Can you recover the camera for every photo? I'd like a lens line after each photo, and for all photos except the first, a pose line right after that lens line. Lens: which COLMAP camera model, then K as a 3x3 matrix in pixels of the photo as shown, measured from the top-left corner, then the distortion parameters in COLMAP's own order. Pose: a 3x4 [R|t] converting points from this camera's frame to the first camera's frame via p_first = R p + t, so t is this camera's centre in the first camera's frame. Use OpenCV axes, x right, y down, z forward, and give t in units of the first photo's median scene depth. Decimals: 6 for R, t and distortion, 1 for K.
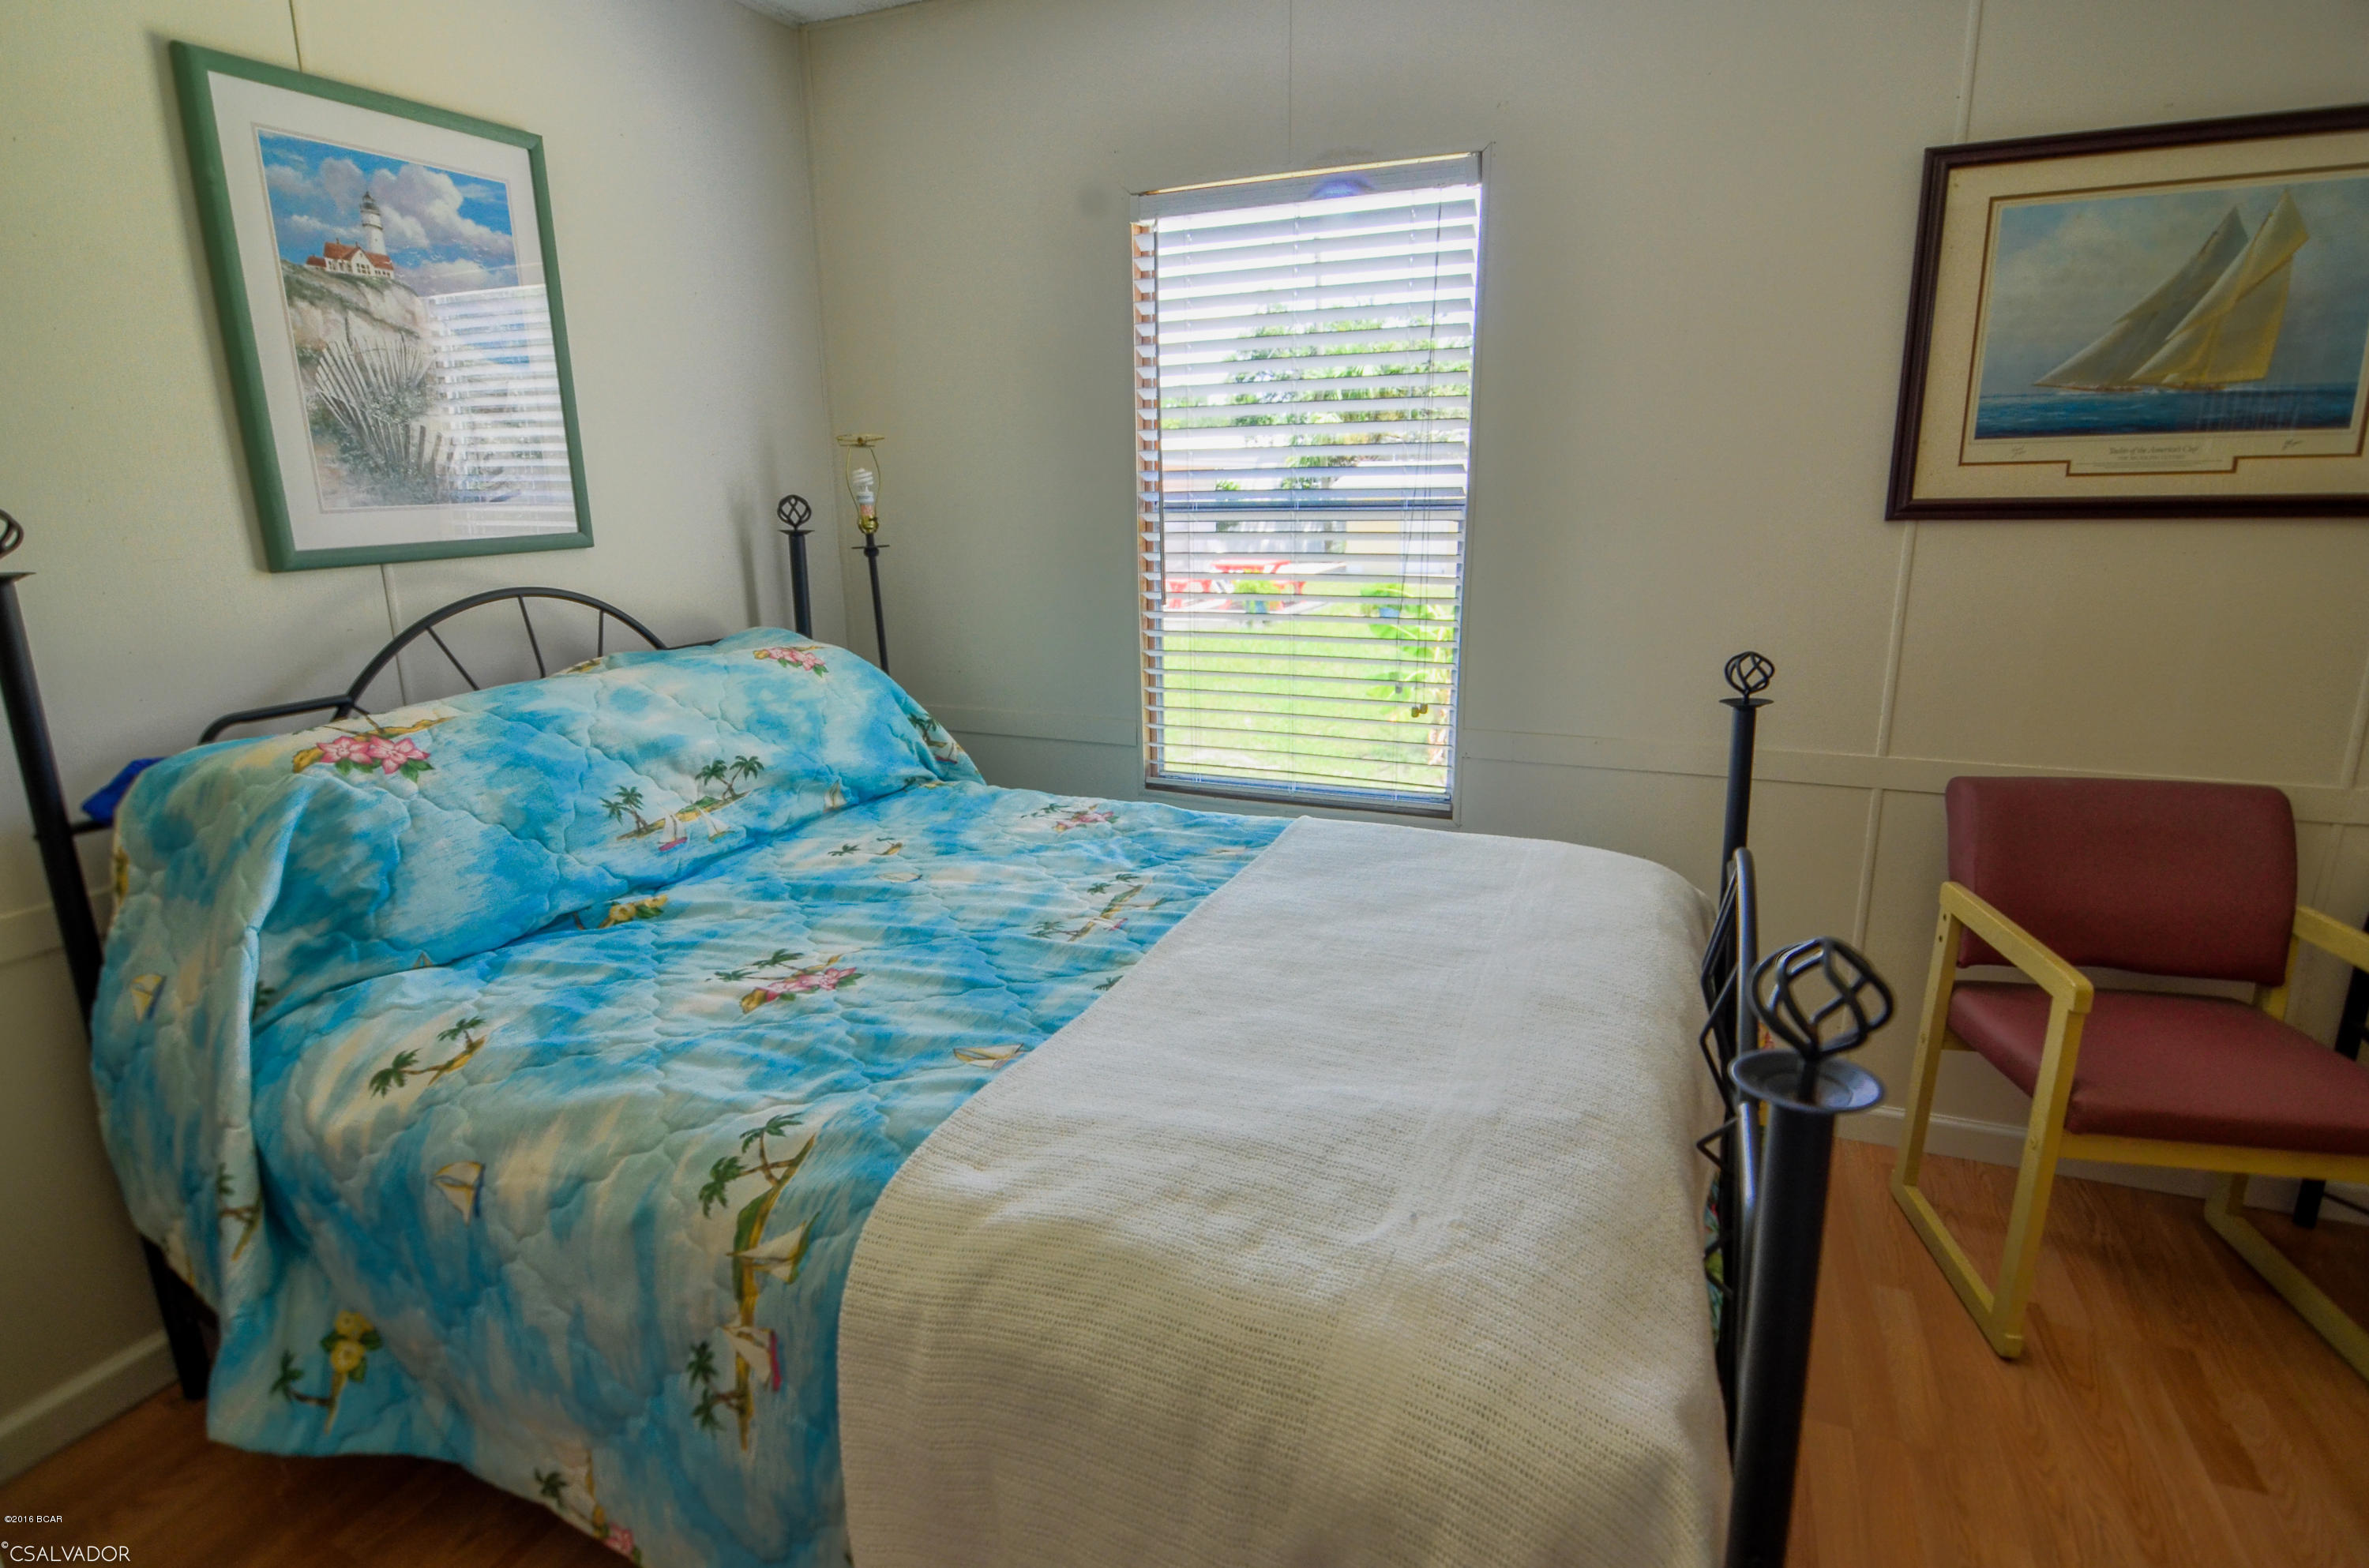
lens RADIAL K [[1126.9, 0, 1184.5], [0, 1126.9, 784.0], [0, 0, 1]] dist [0.001142, -0.009370]
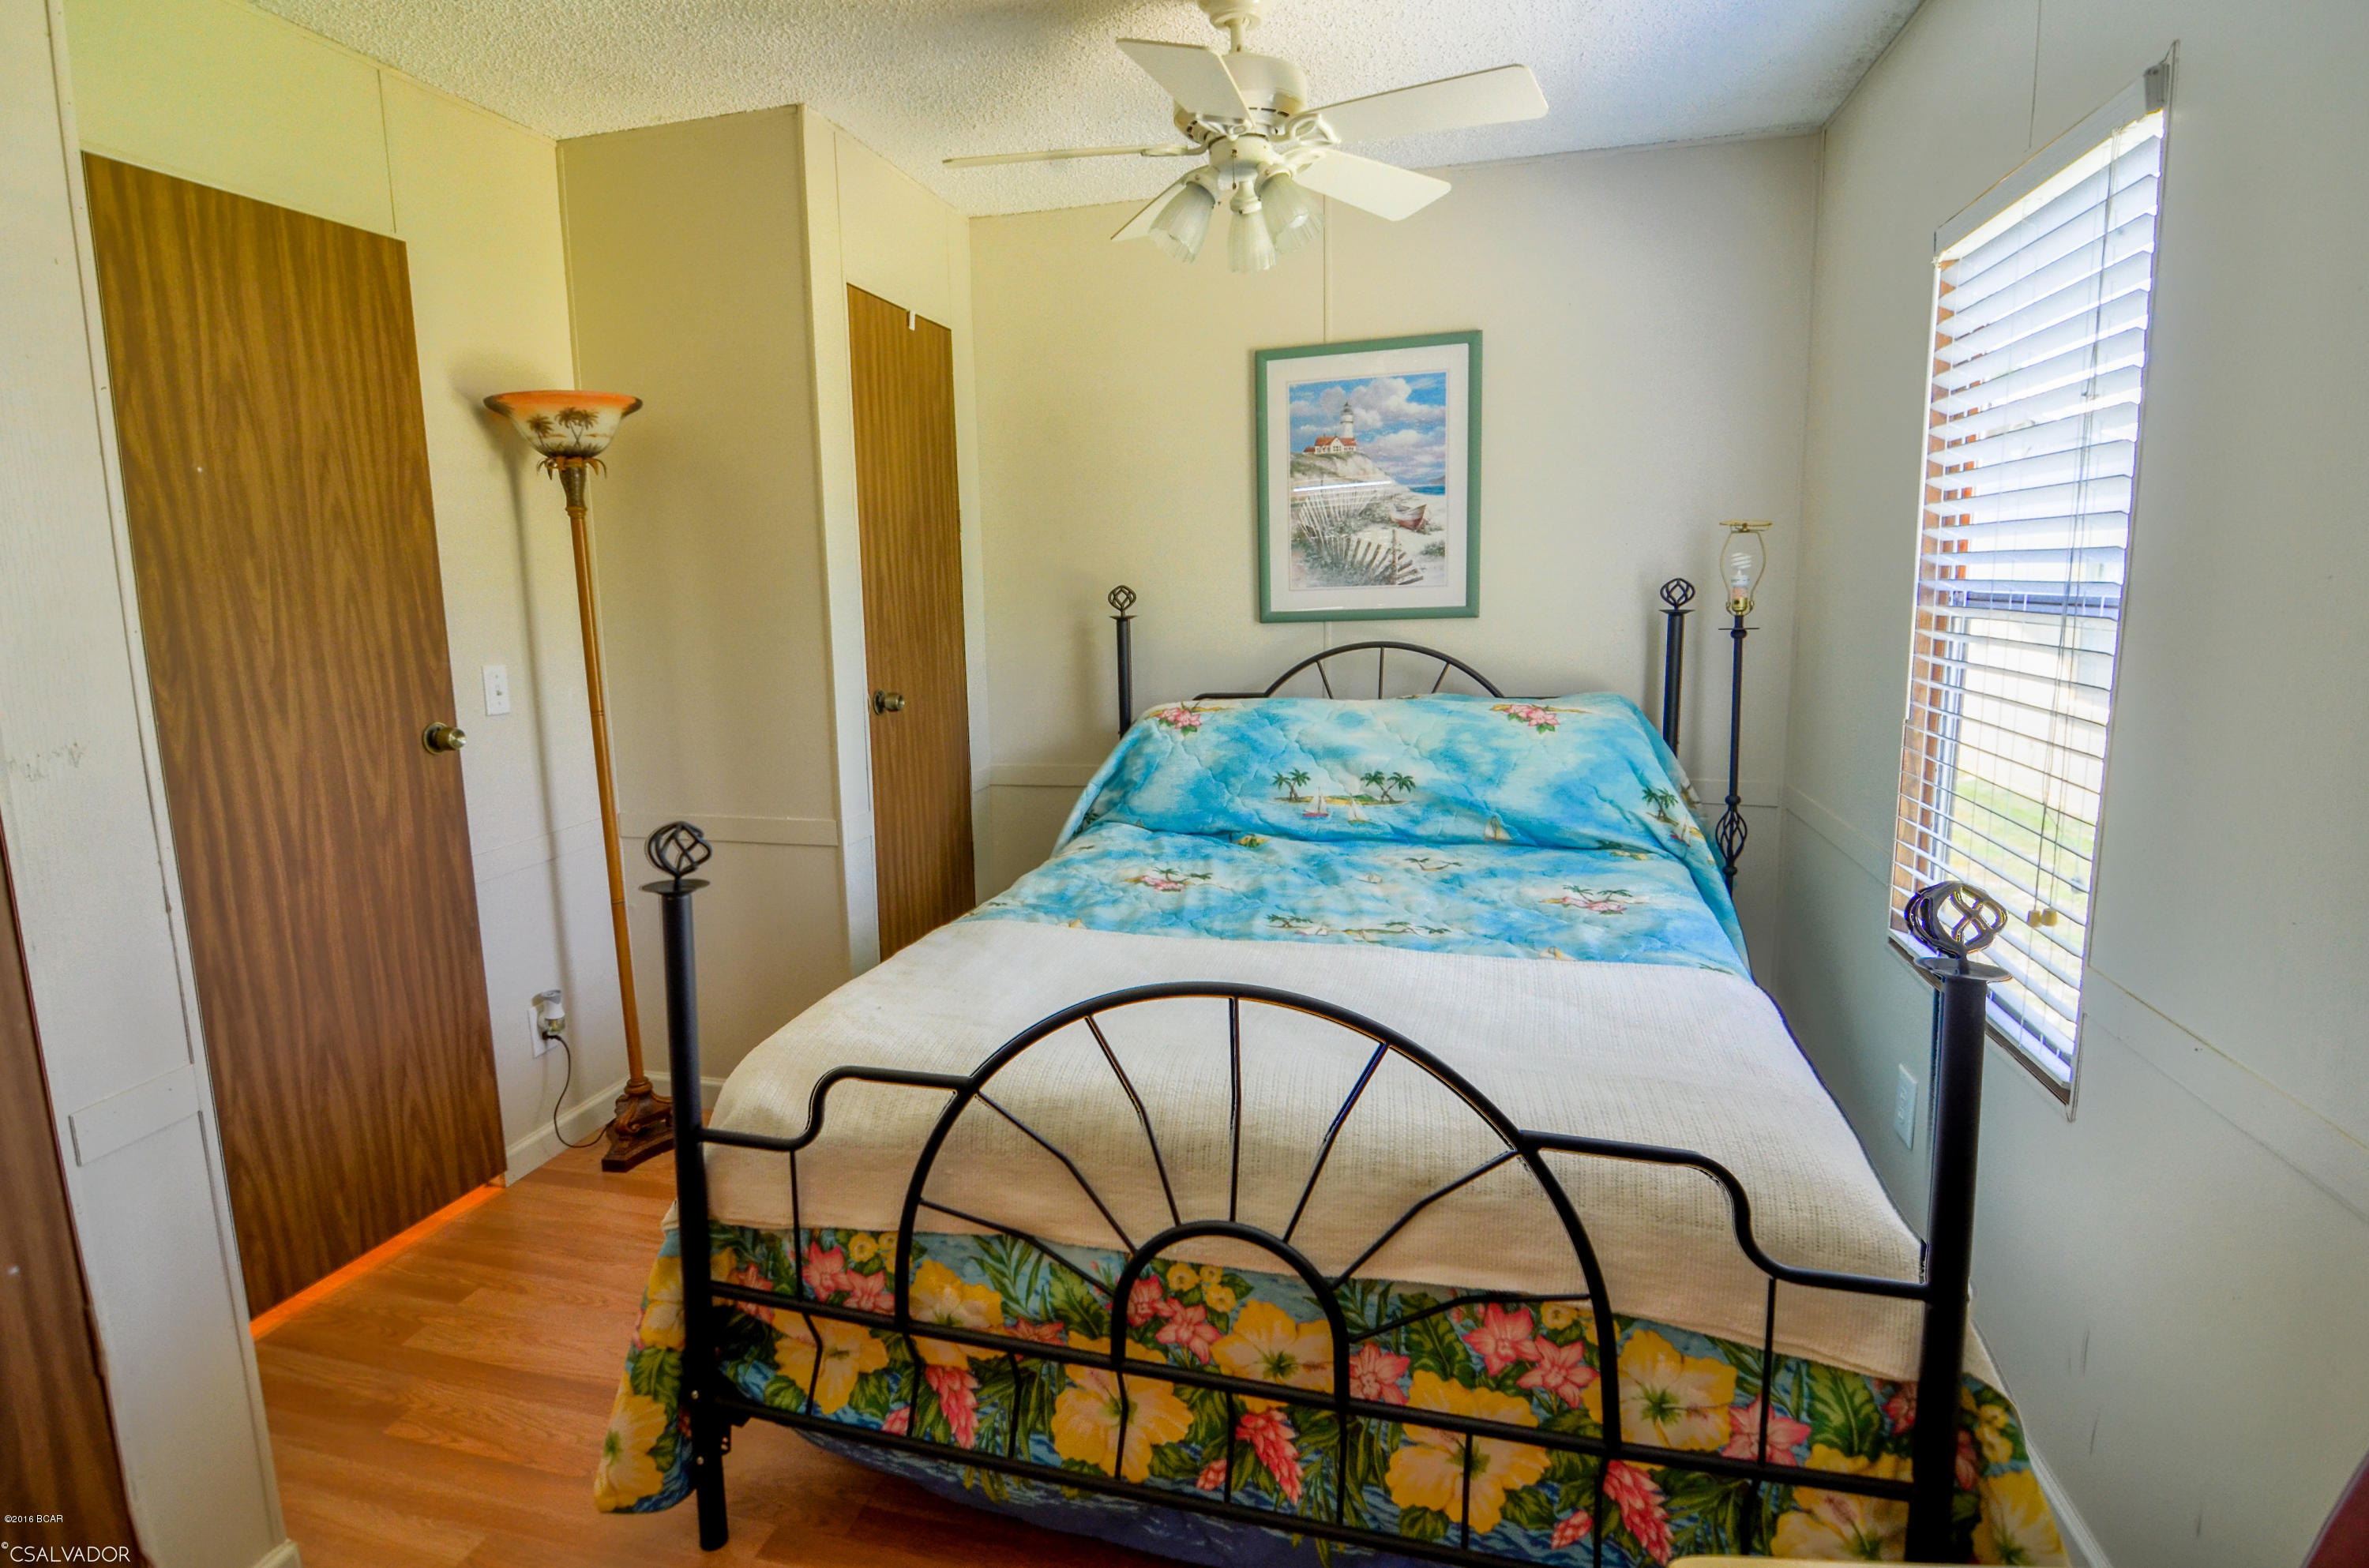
lens RADIAL K [[1126.9, 0, 1184.5], [0, 1126.9, 784.0], [0, 0, 1]] dist [0.001142, -0.009370]
pose [[0.203734, 0.184102, -0.961561, 0.925133], [-0.231570, 0.963352, 0.135380, -0.146180], [0.951245, 0.195087, 0.238900, 0.464728]]
